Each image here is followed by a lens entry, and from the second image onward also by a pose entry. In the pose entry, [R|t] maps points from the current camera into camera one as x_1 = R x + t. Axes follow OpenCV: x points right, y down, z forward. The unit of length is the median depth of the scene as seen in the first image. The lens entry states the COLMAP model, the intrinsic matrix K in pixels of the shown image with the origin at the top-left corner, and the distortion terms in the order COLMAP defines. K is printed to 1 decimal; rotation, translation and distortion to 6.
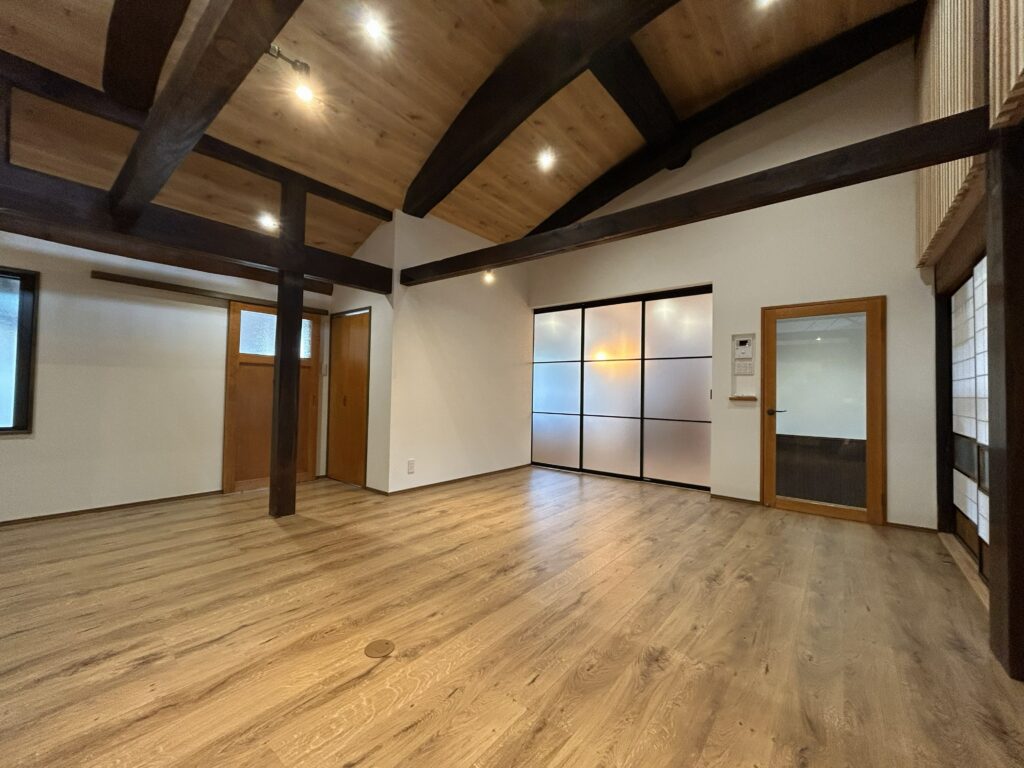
lens RADIAL K [[412.1, 0, 507.6], [0, 412.1, 383.0], [0, 0, 1]] dist [-0.001169, 0.000825]
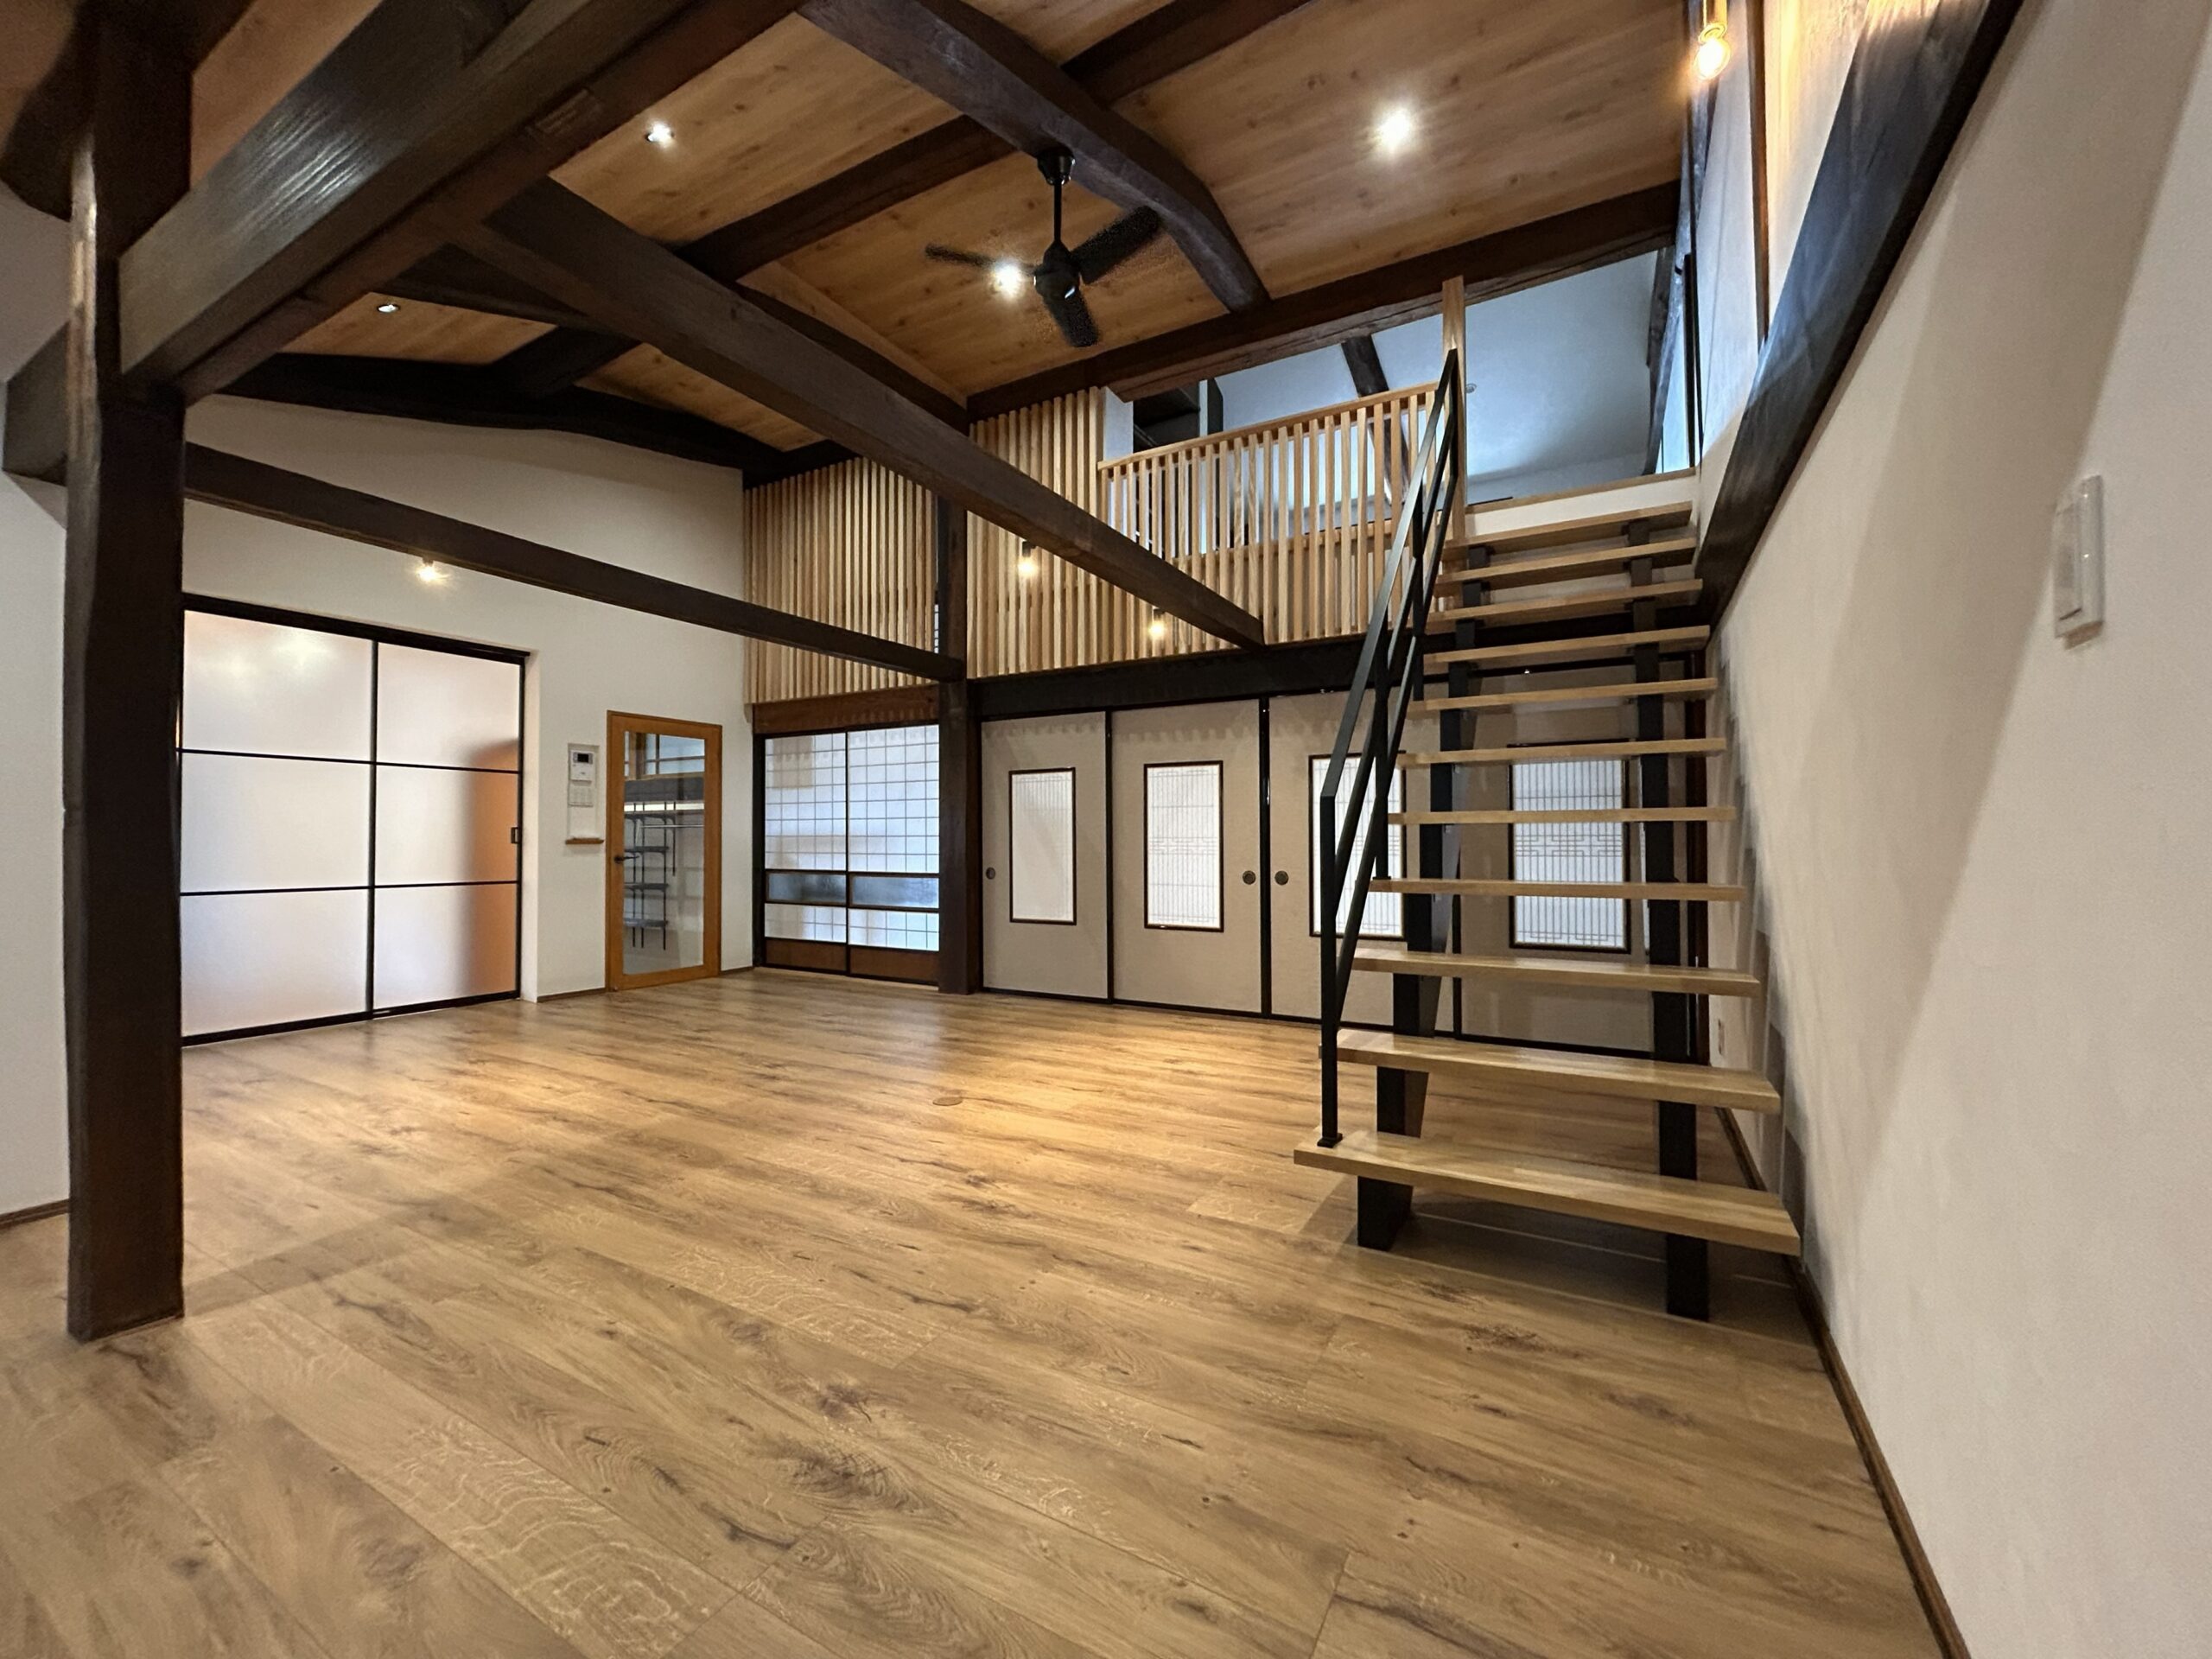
lens RADIAL K [[890.3, 0, 1096.4], [0, 890.3, 827.3], [0, 0, 1]] dist [-0.001169, 0.000825]
pose [[-0.159159, -0.003902, 0.987245, -1.794771], [-0.025235, 0.999682, -0.000117, -0.009087], [-0.986930, -0.024931, -0.159206, 0.736689]]
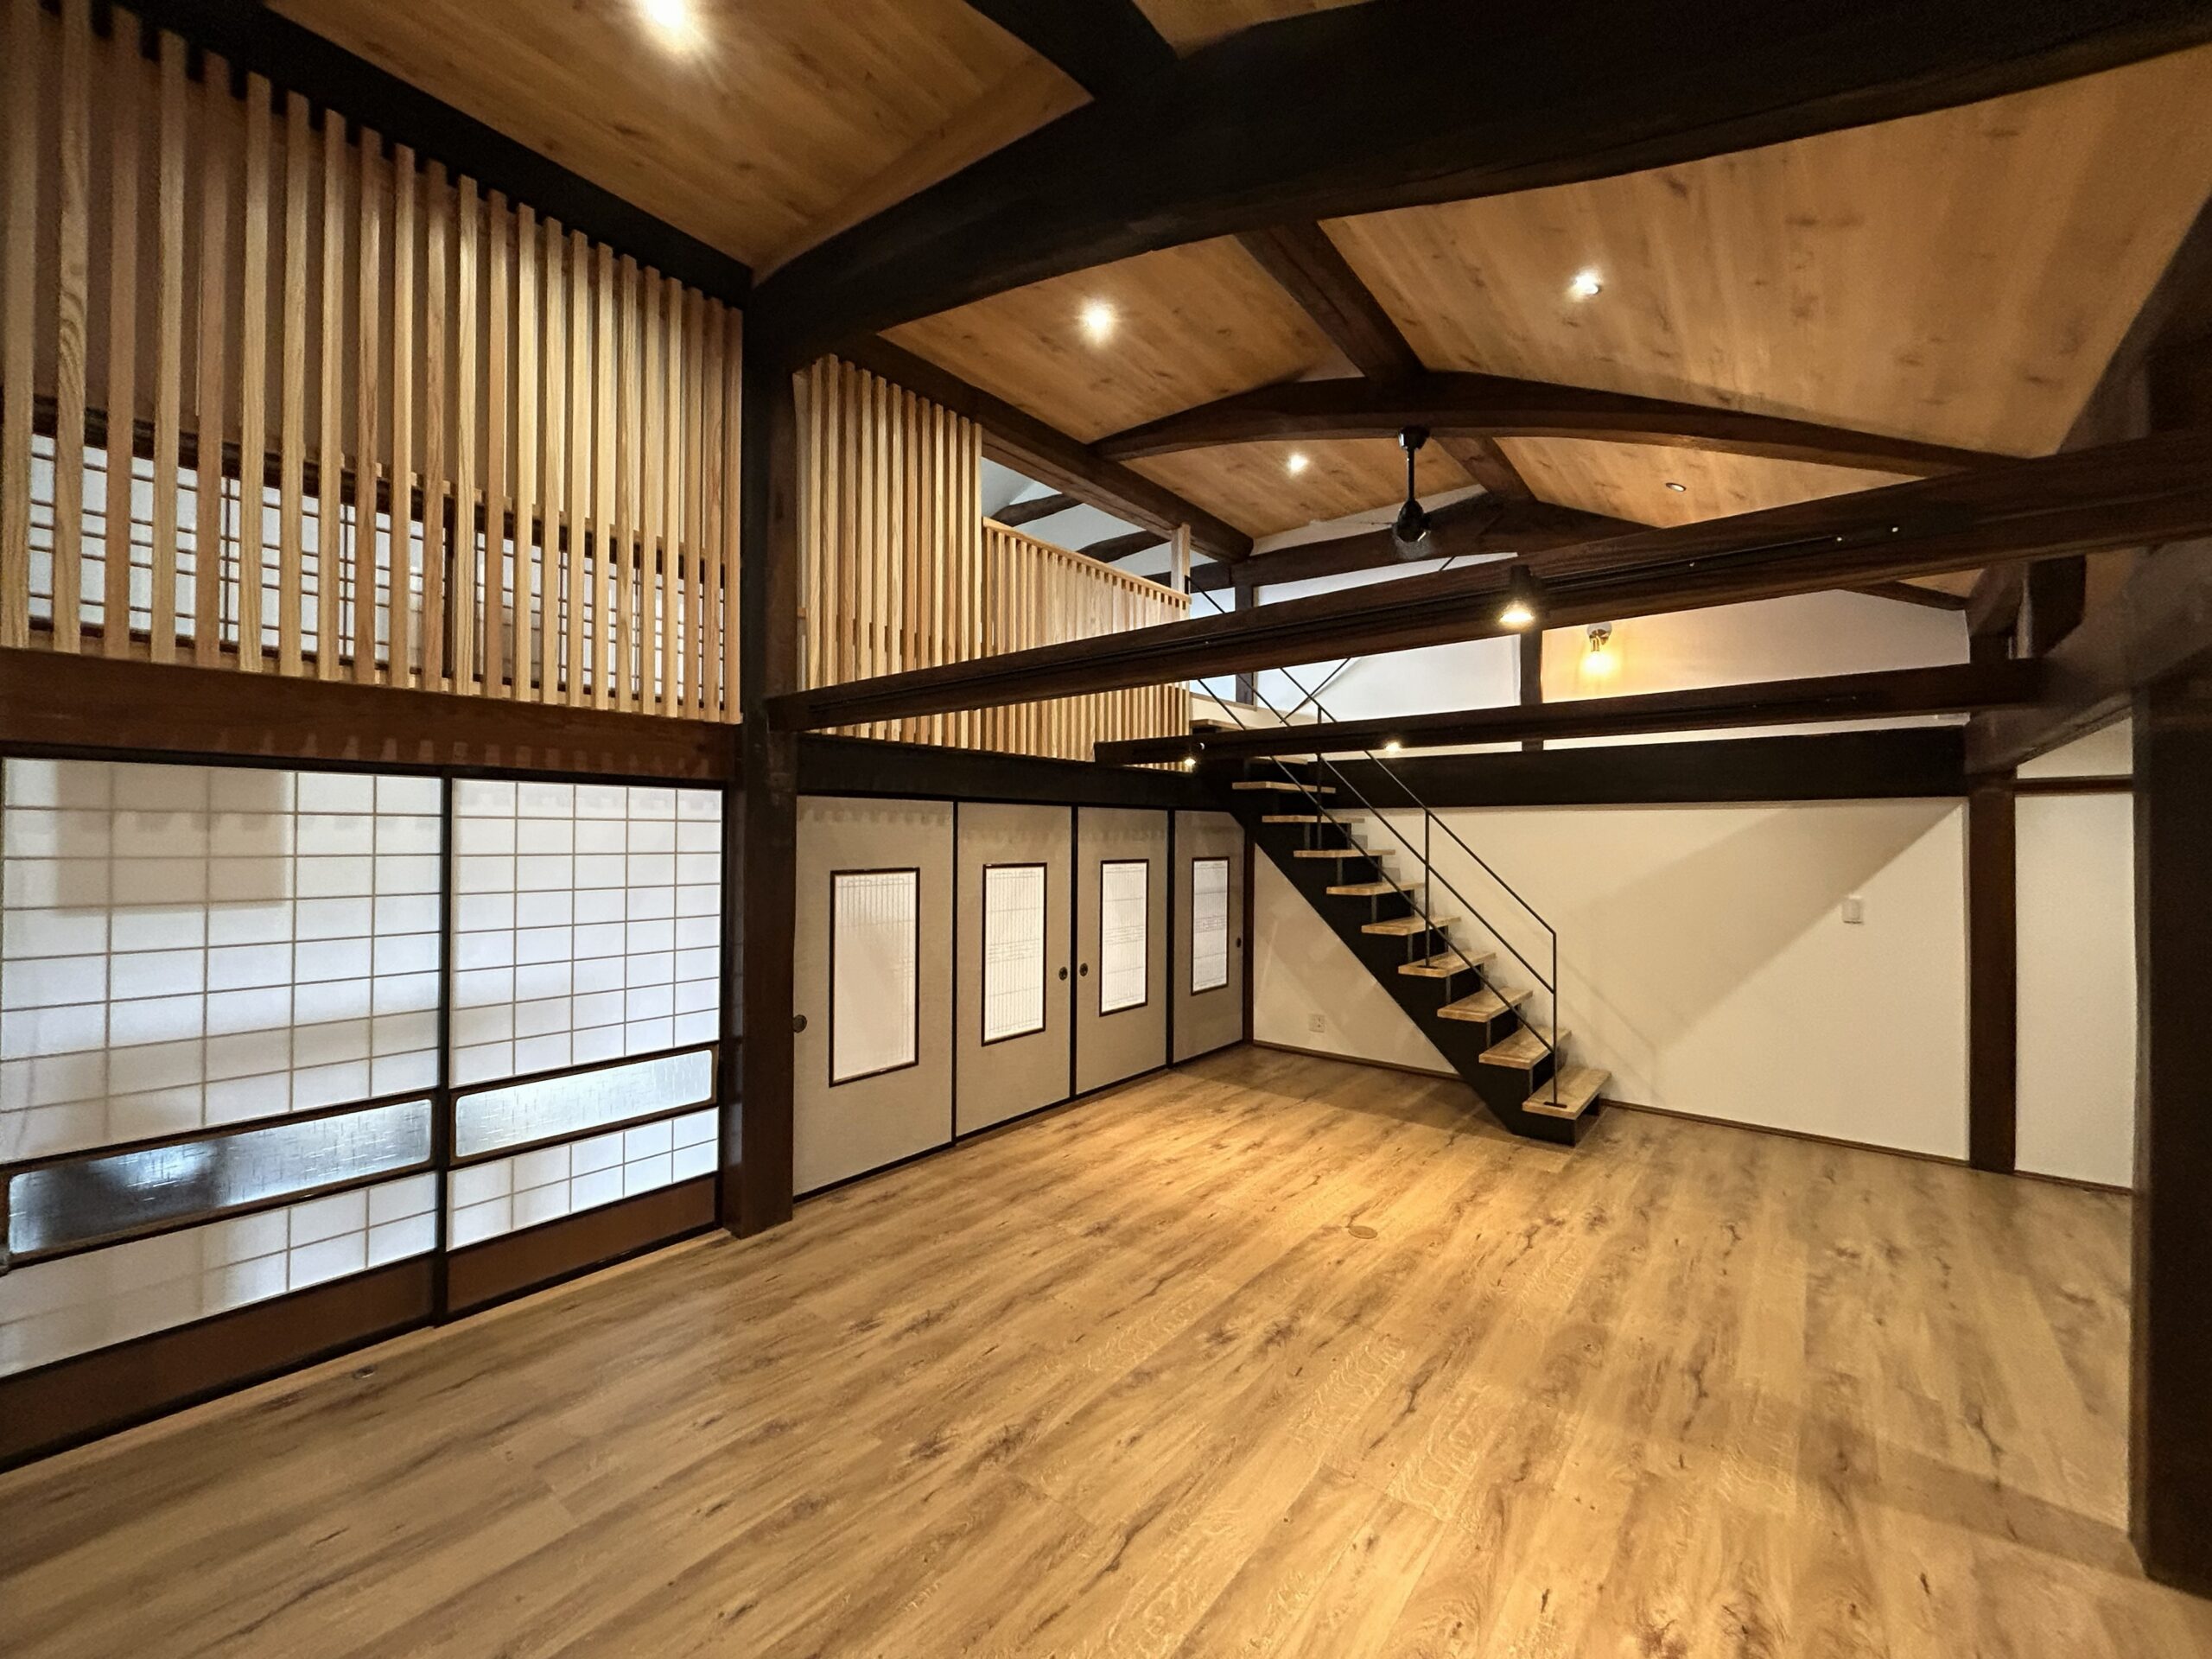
lens RADIAL K [[890.3, 0, 1096.4], [0, 890.3, 827.3], [0, 0, 1]] dist [-0.001169, 0.000825]
pose [[-0.999736, -0.022984, 0.000681, 0.280349], [-0.022994, 0.999171, -0.033593, -0.207480], [0.000092, -0.033599, -0.999435, 2.404800]]
